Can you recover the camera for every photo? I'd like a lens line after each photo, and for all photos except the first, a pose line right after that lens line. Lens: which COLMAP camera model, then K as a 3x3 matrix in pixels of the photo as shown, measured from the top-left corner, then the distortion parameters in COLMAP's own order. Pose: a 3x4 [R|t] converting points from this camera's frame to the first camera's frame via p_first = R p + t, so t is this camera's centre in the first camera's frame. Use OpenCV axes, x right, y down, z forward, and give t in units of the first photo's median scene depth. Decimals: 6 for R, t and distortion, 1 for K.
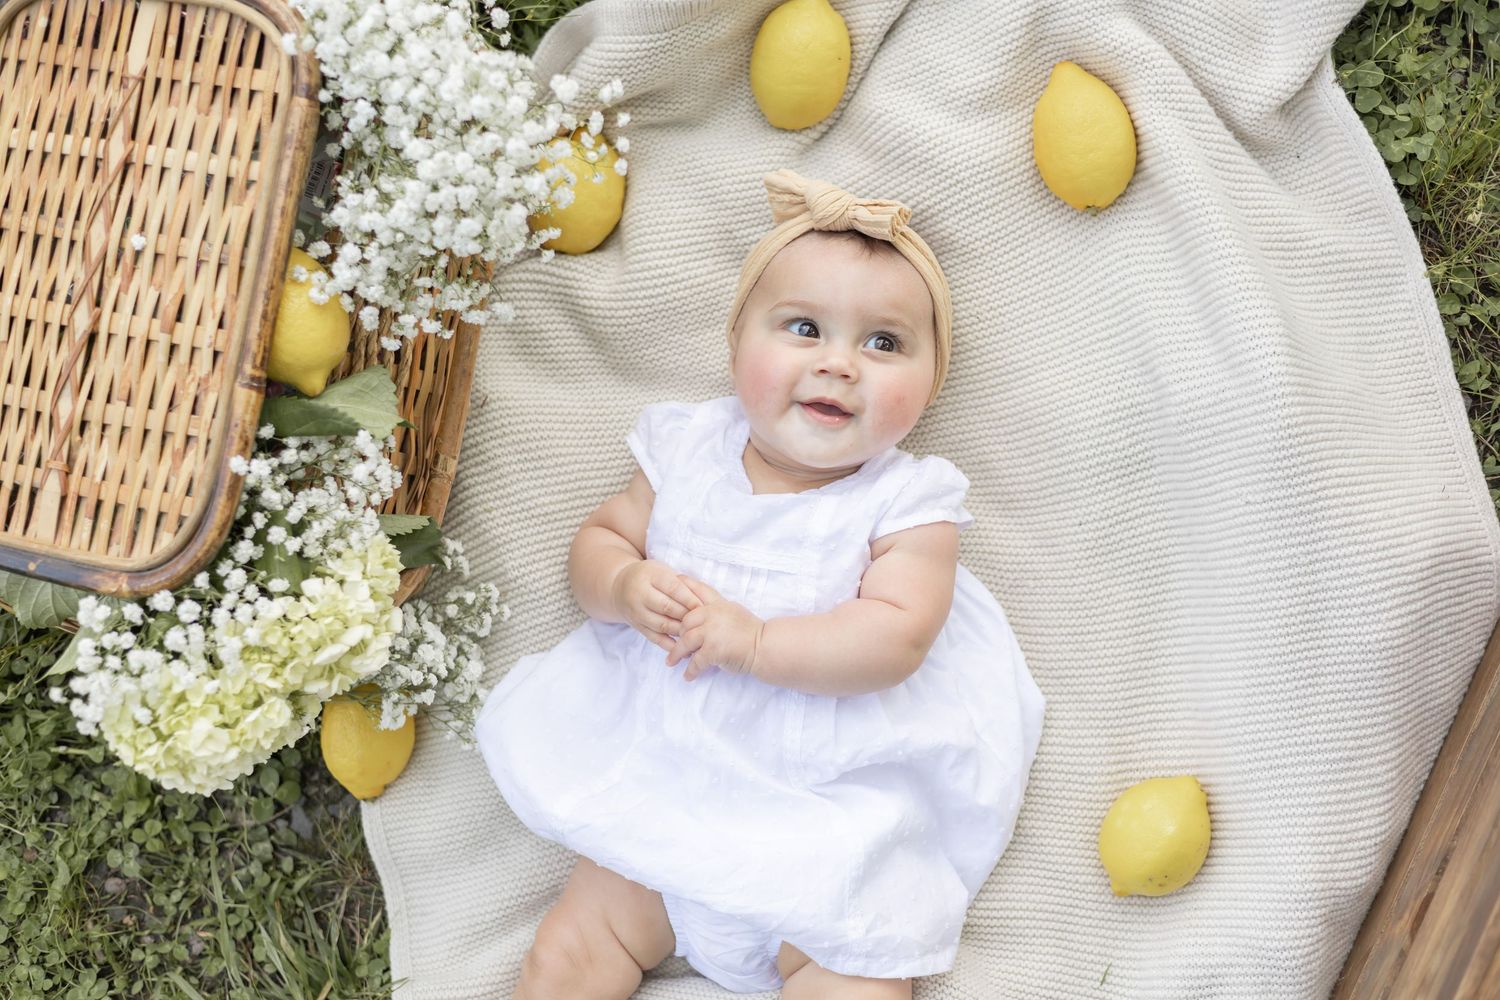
lens RADIAL K [[2239.8, 0, 750.0], [0, 2239.8, 500.0], [0, 0, 1]] dist [0.010860, 0.036861]
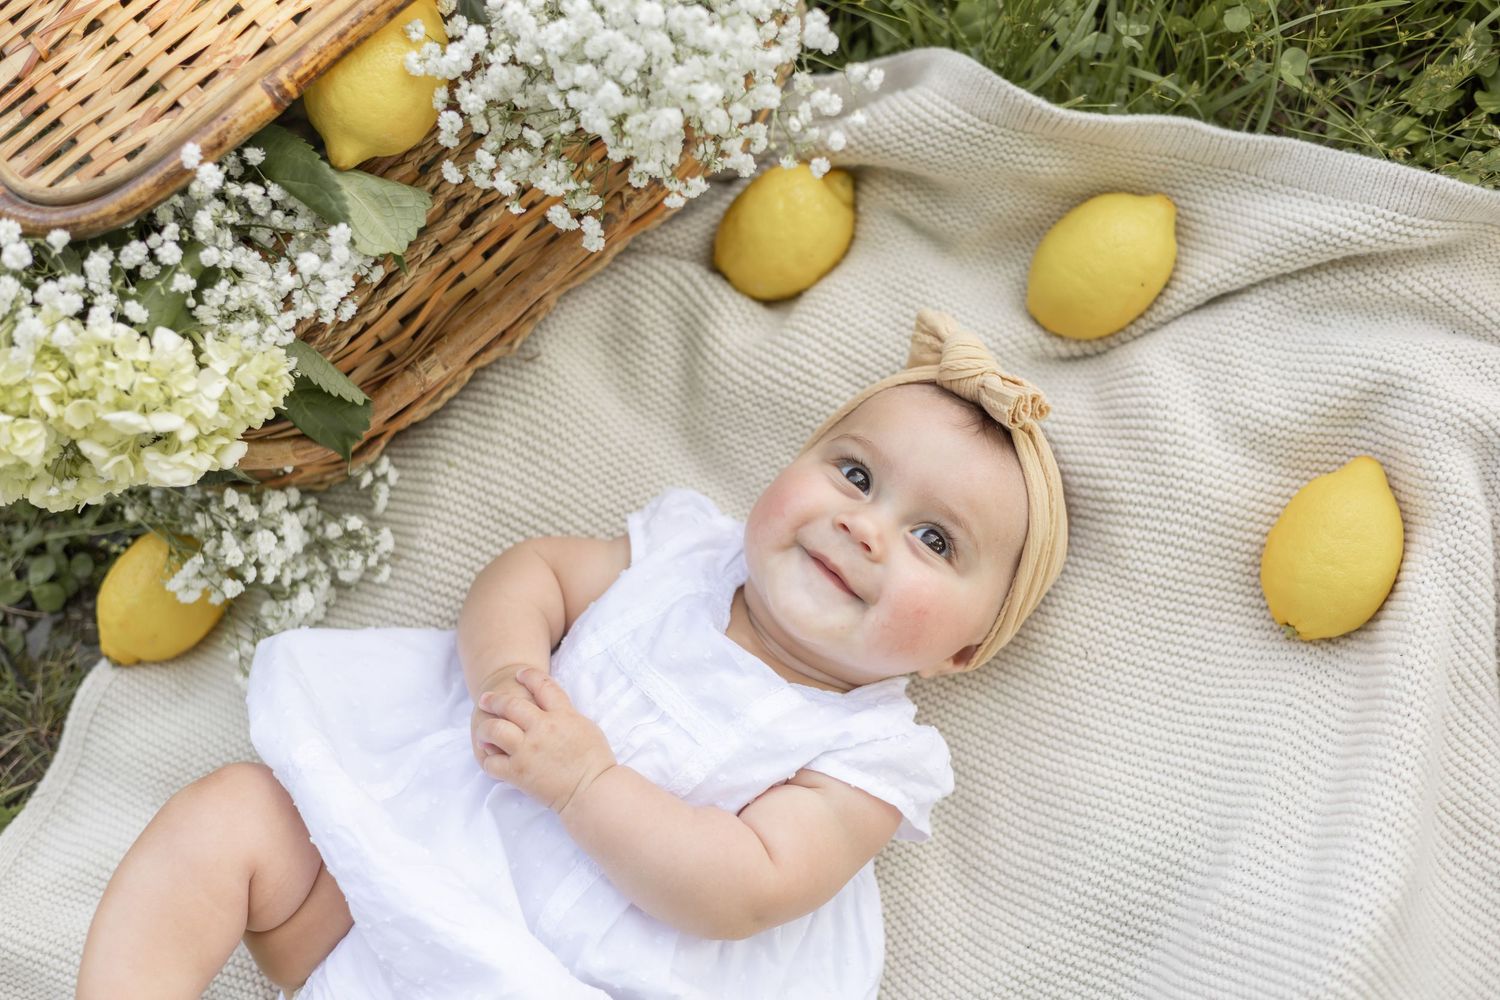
lens RADIAL K [[2239.8, 0, 750.0], [0, 2239.8, 500.0], [0, 0, 1]] dist [0.010860, 0.036861]
pose [[0.779985, 0.607852, -0.148797, 0.106374], [-0.623604, 0.774855, -0.103526, 0.034818], [0.052368, 0.173539, 0.983434, 0.249061]]
